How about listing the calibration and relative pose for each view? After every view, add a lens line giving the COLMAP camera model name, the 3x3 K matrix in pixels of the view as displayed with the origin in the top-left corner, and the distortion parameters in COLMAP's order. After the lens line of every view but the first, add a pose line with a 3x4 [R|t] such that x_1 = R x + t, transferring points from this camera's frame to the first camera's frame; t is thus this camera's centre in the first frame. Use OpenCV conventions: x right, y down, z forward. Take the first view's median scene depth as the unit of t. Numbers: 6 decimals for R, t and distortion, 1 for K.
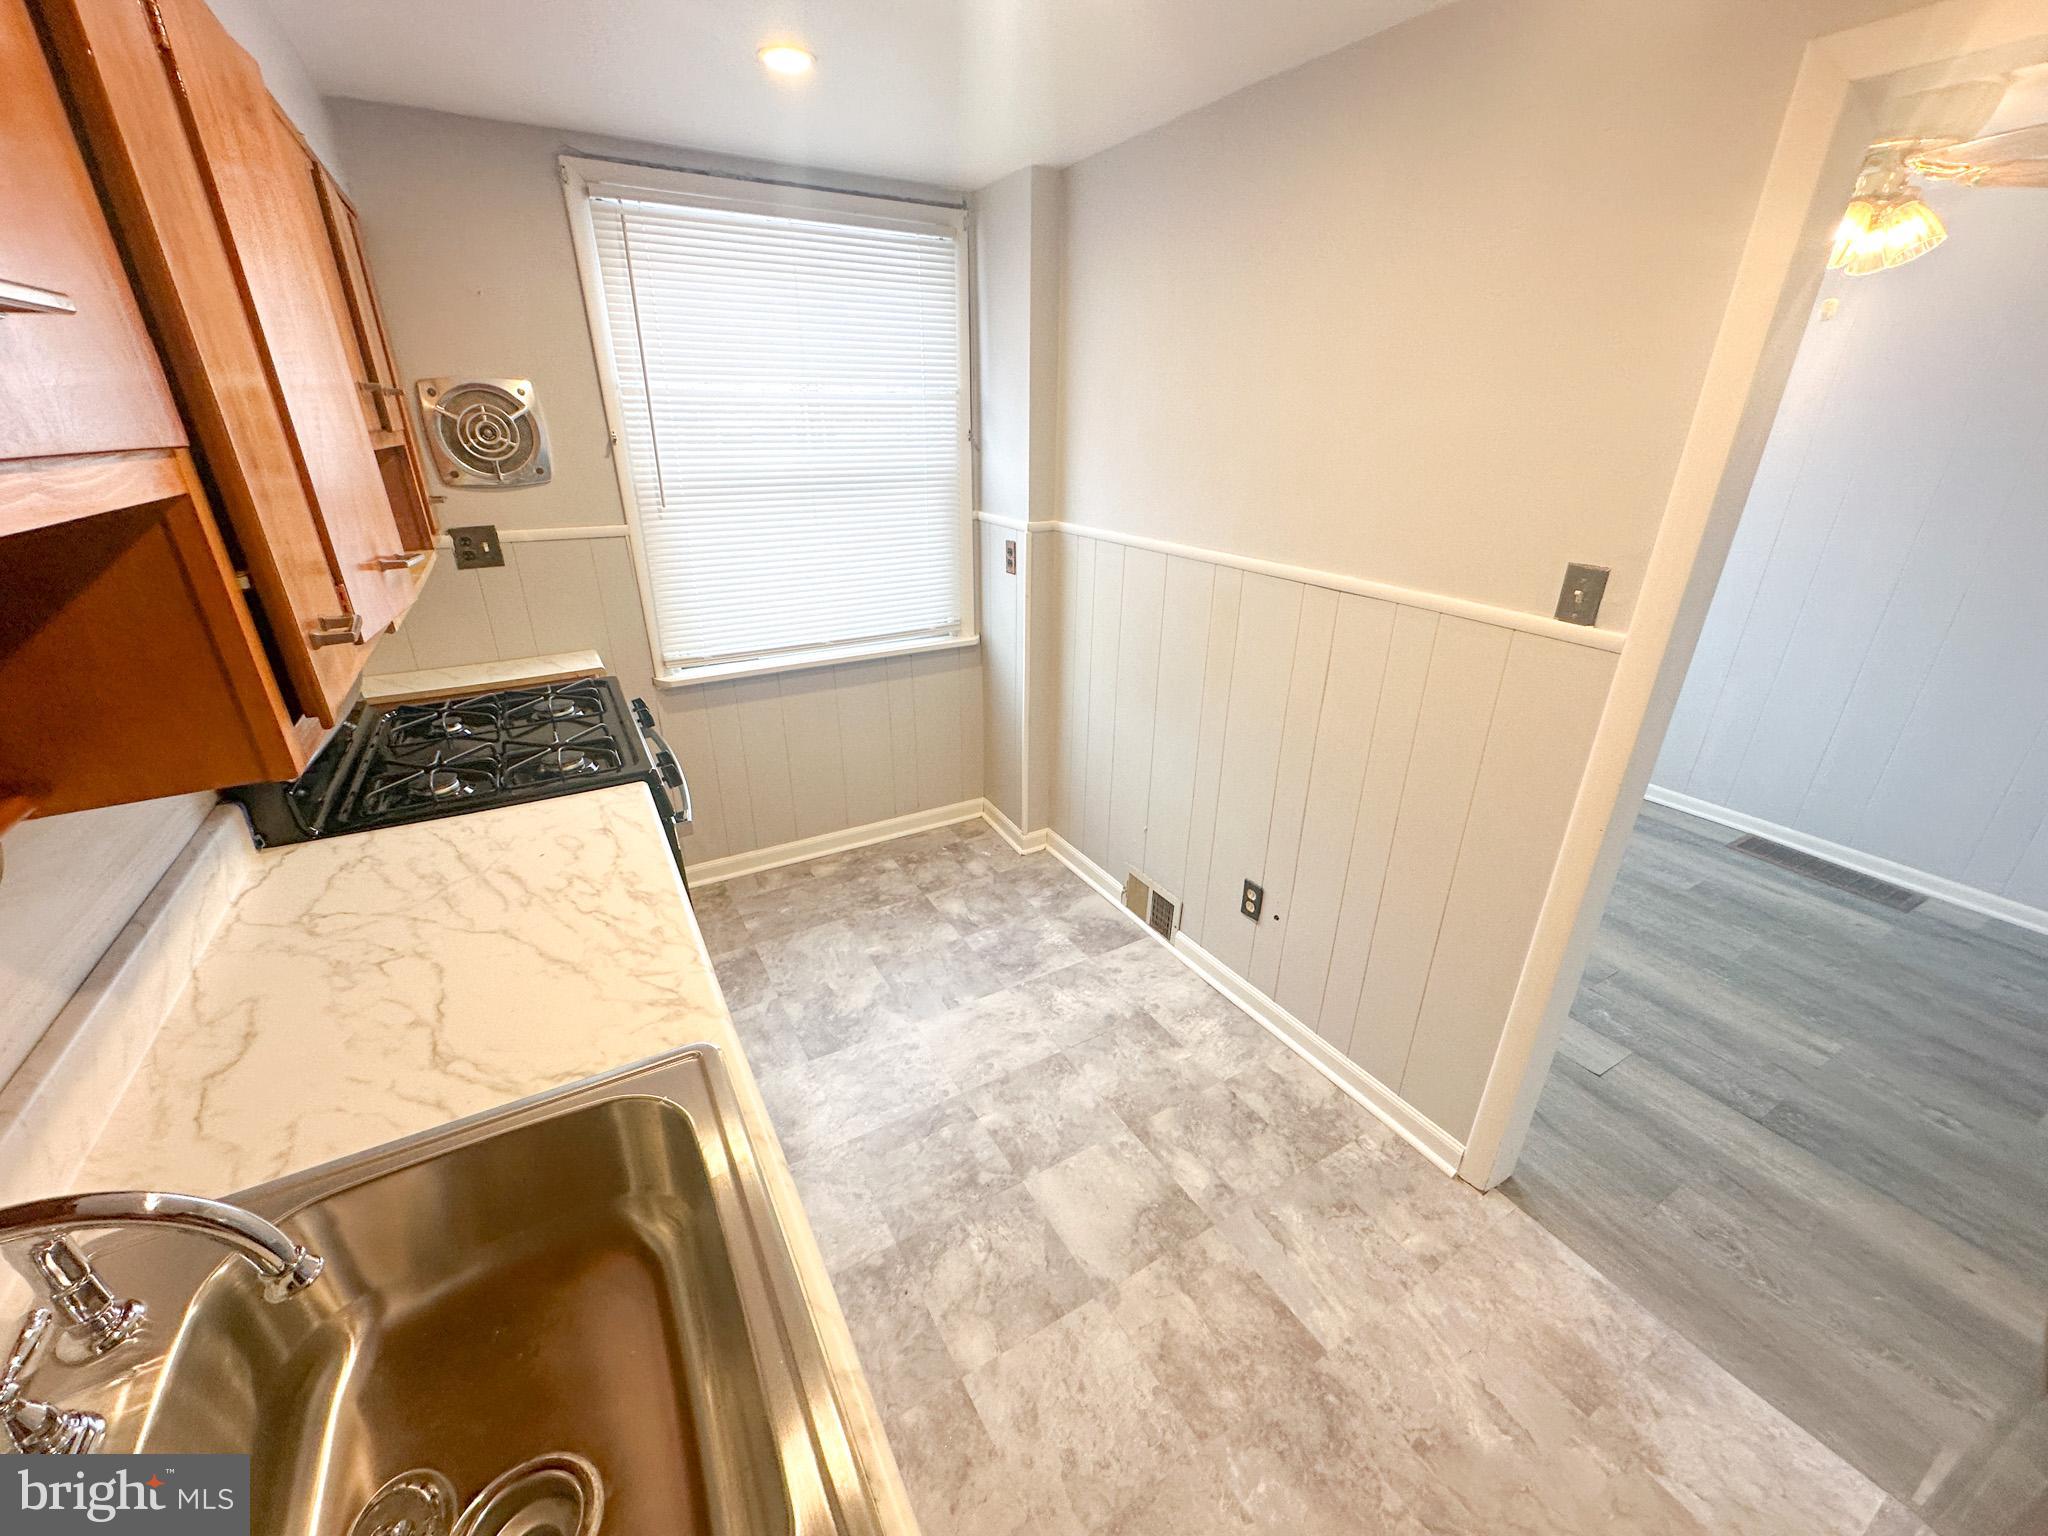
lens RADIAL K [[817.7, 0, 1026.6], [0, 817.7, 767.0], [0, 0, 1]] dist [-0.003487, 0.000274]
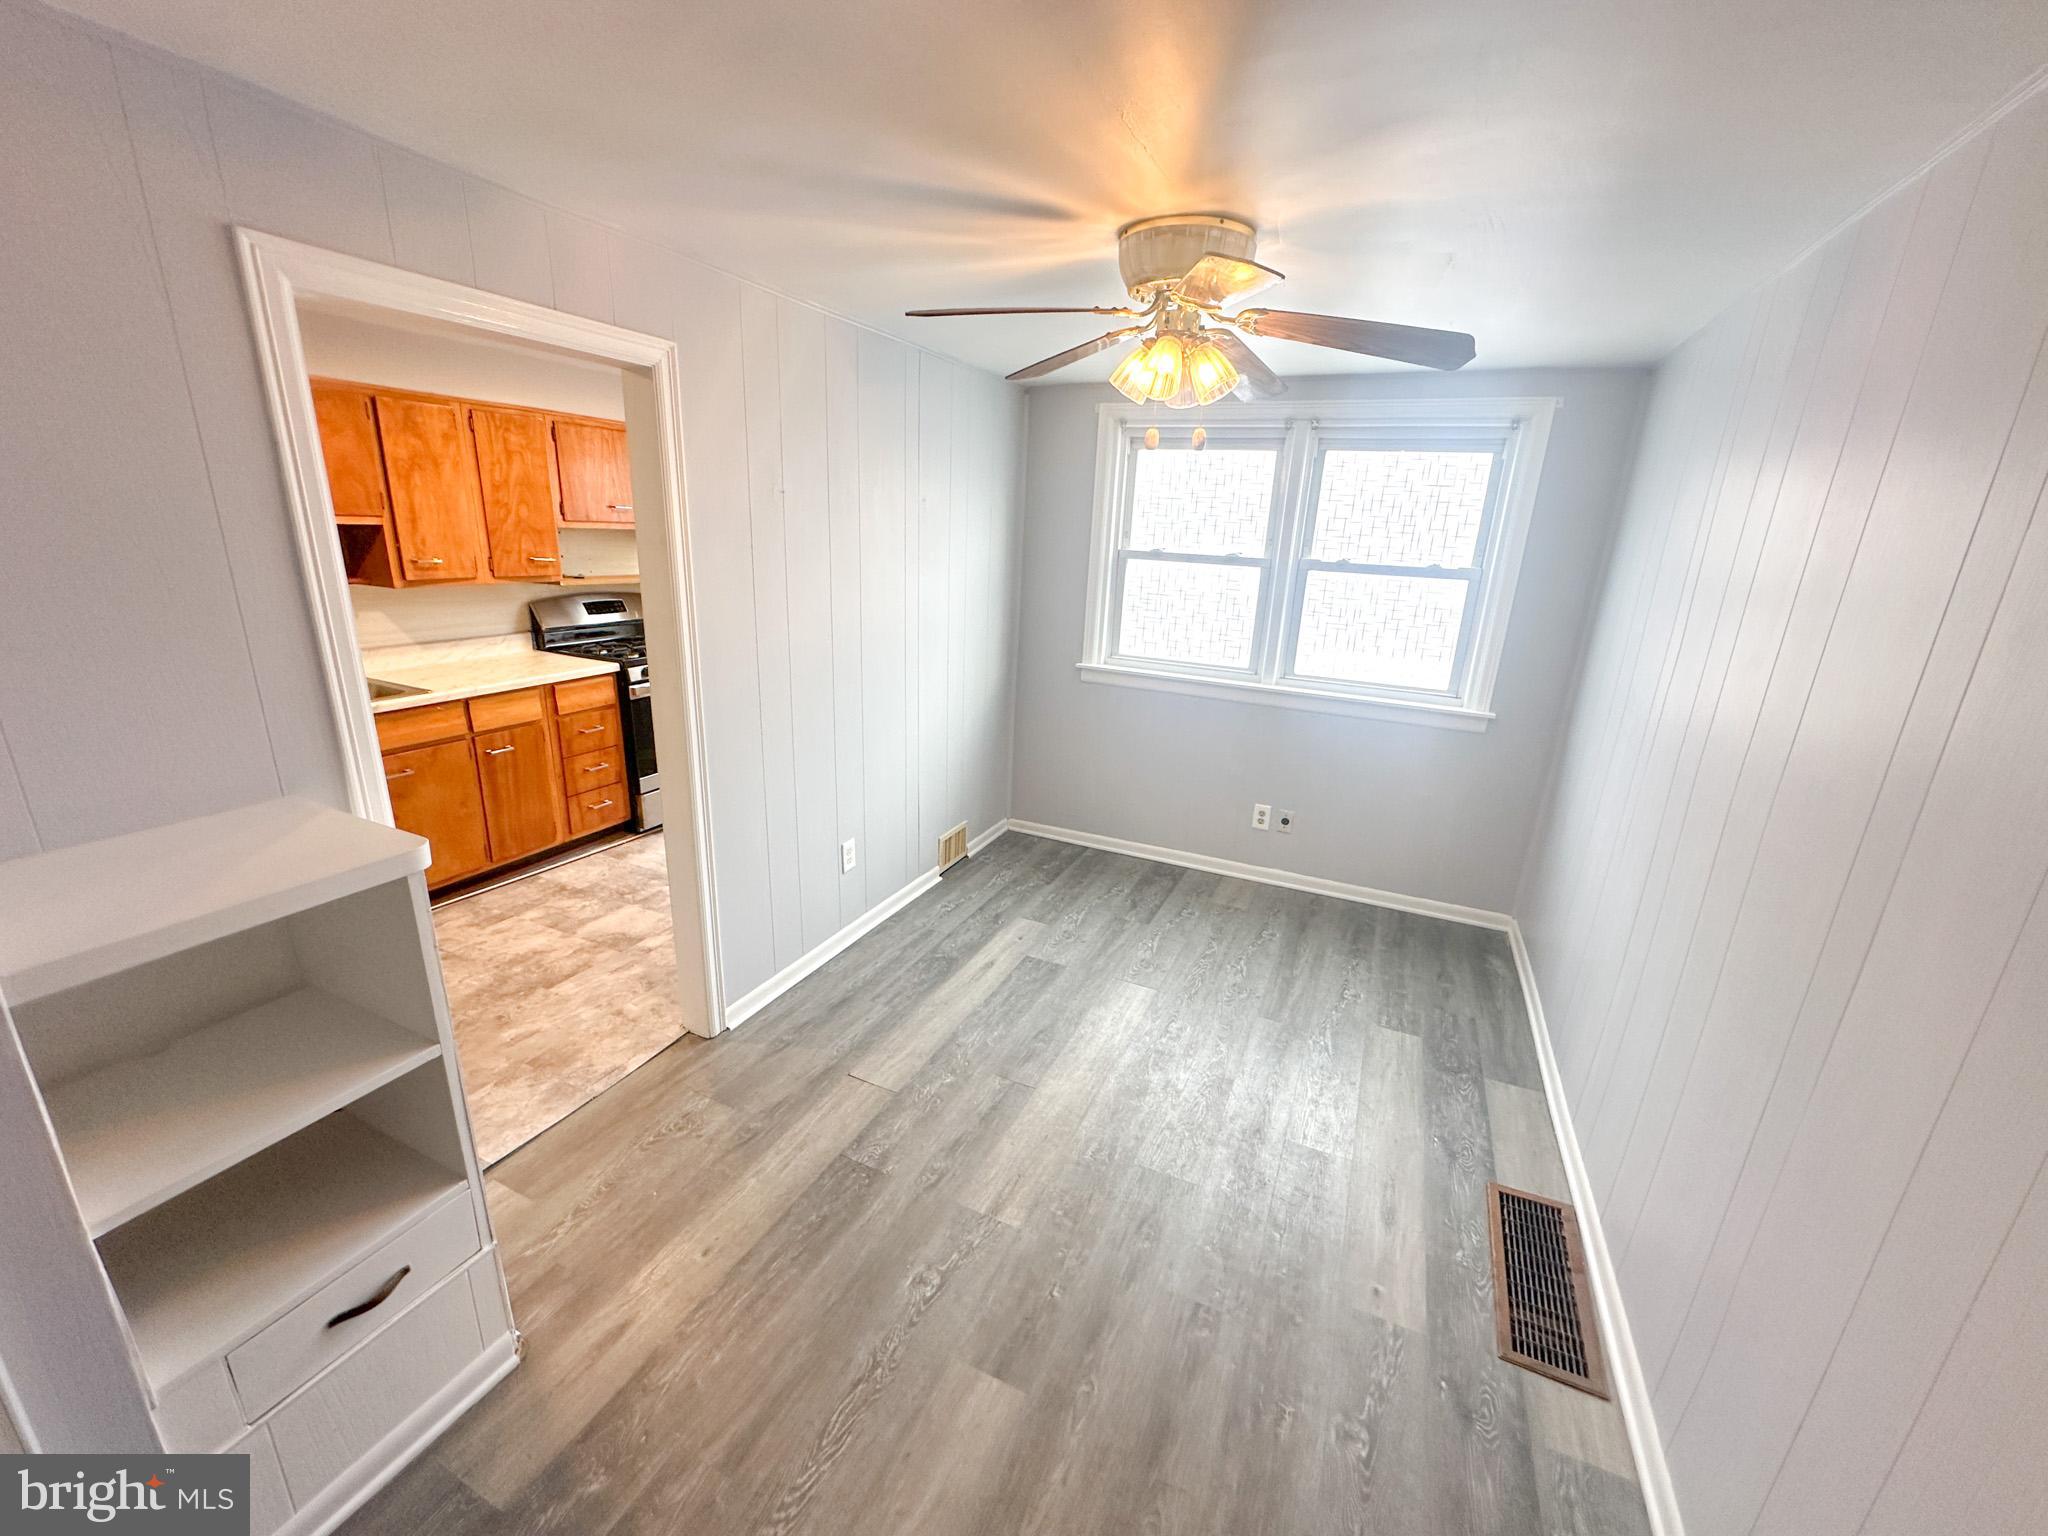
lens RADIAL K [[817.7, 0, 1022.7], [0, 817.7, 768.8], [0, 0, 1]] dist [-0.003487, 0.000274]
pose [[0.574512, 0.253128, -0.778371, 1.913596], [-0.358966, 0.932564, 0.038321, -0.188068], [0.735581, 0.257393, 0.626633, 0.397790]]
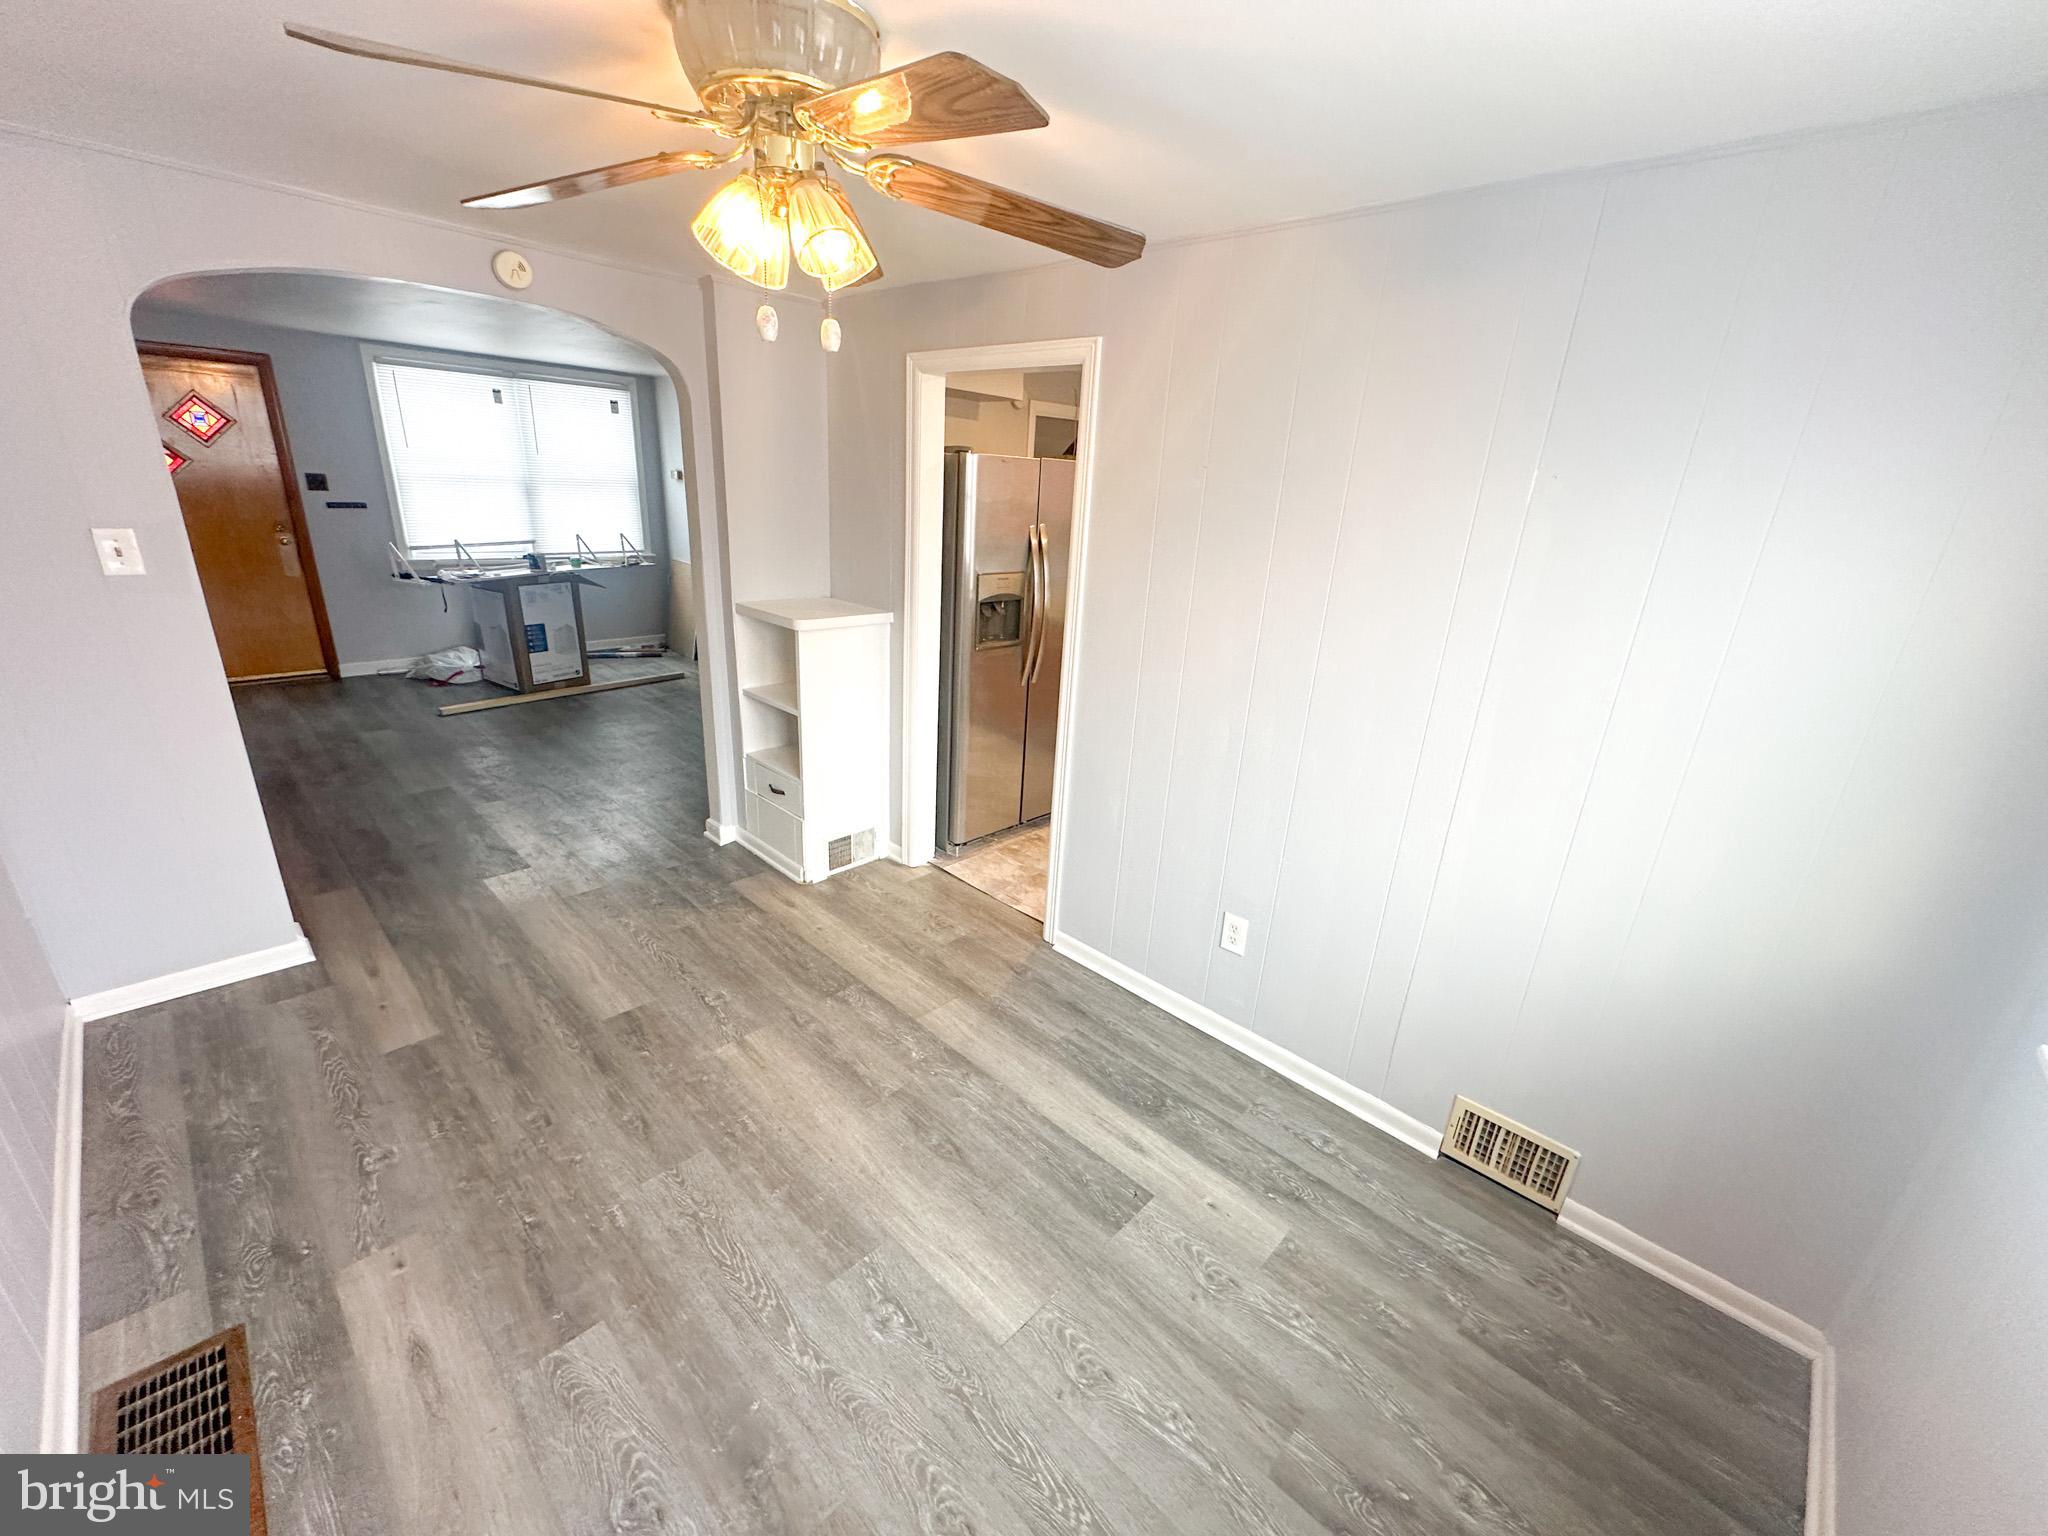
lens RADIAL K [[817.7, 0, 1022.9], [0, 817.7, 766.0], [0, 0, 1]] dist [-0.003487, 0.000274]
pose [[-0.958015, 0.033516, -0.284754, 1.110274], [-0.169887, 0.733677, 0.657918, -0.856123], [0.230968, 0.678671, -0.697180, 1.937940]]
